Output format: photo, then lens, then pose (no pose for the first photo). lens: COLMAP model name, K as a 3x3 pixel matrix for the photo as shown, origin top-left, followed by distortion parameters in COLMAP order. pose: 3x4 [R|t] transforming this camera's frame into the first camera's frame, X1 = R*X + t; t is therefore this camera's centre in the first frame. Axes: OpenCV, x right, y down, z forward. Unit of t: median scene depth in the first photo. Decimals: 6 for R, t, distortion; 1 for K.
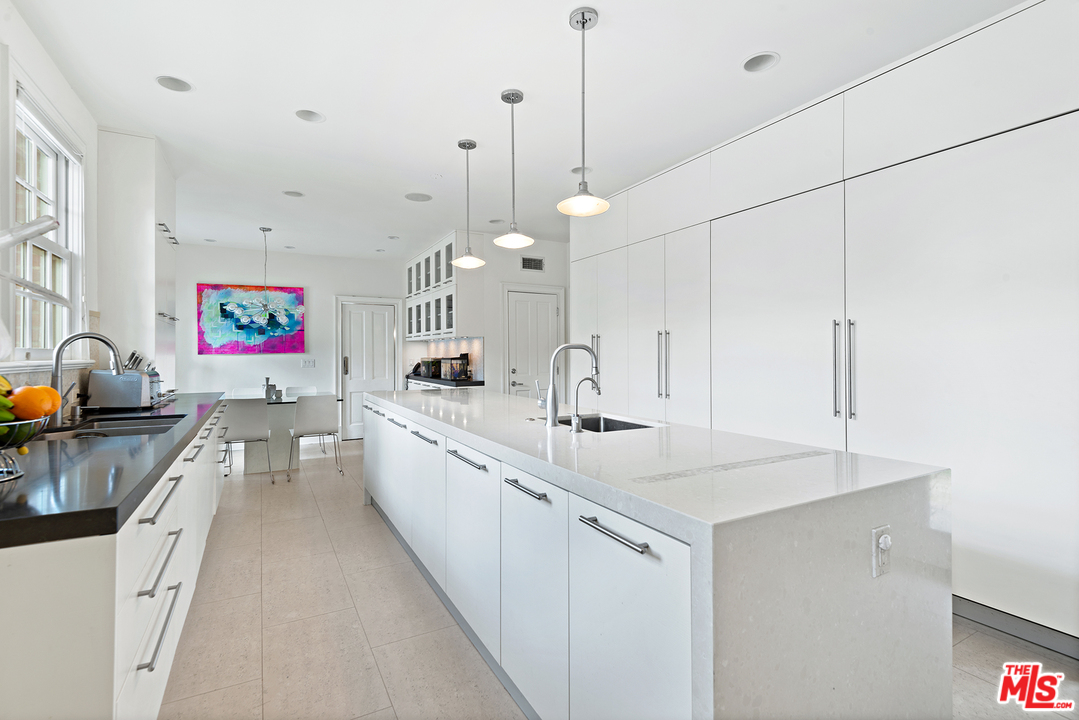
lens RADIAL K [[494.7, 0, 540.2], [0, 494.7, 354.5], [0, 0, 1]] dist [0.002909, 0.000874]
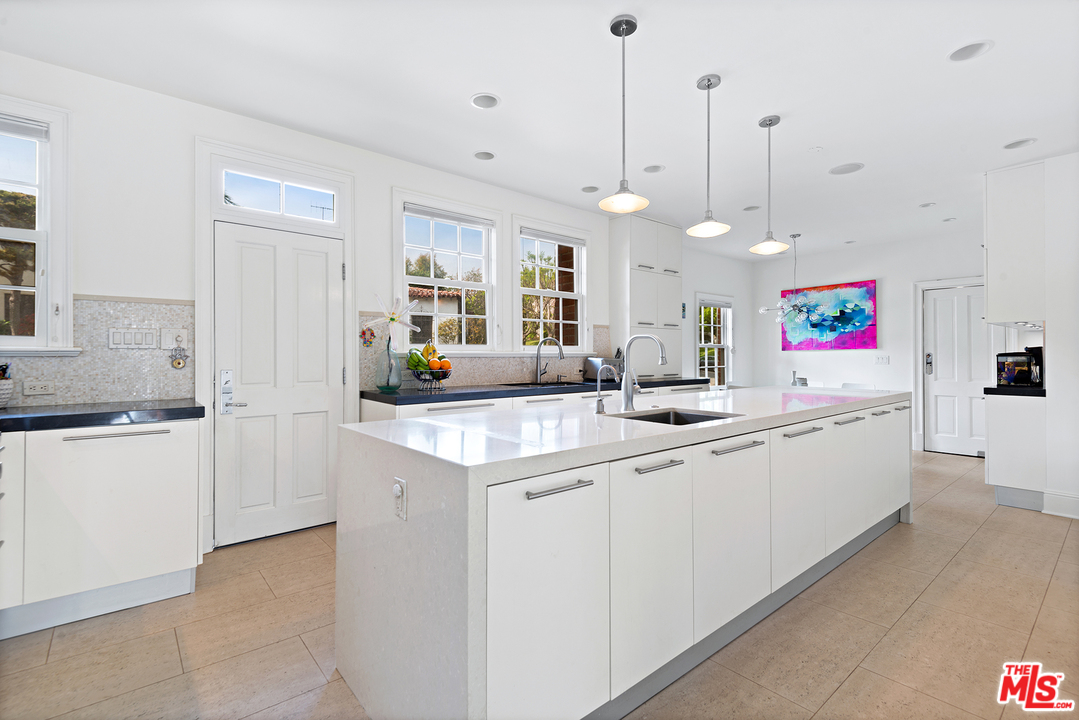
lens RADIAL K [[494.7, 0, 534.6], [0, 494.7, 352.9], [0, 0, 1]] dist [0.002909, 0.000874]
pose [[0.171364, -0.000966, -0.985207, 0.353294], [-0.001272, 0.999998, -0.001202, 0.007038], [0.985207, 0.001459, 0.171363, 0.202274]]
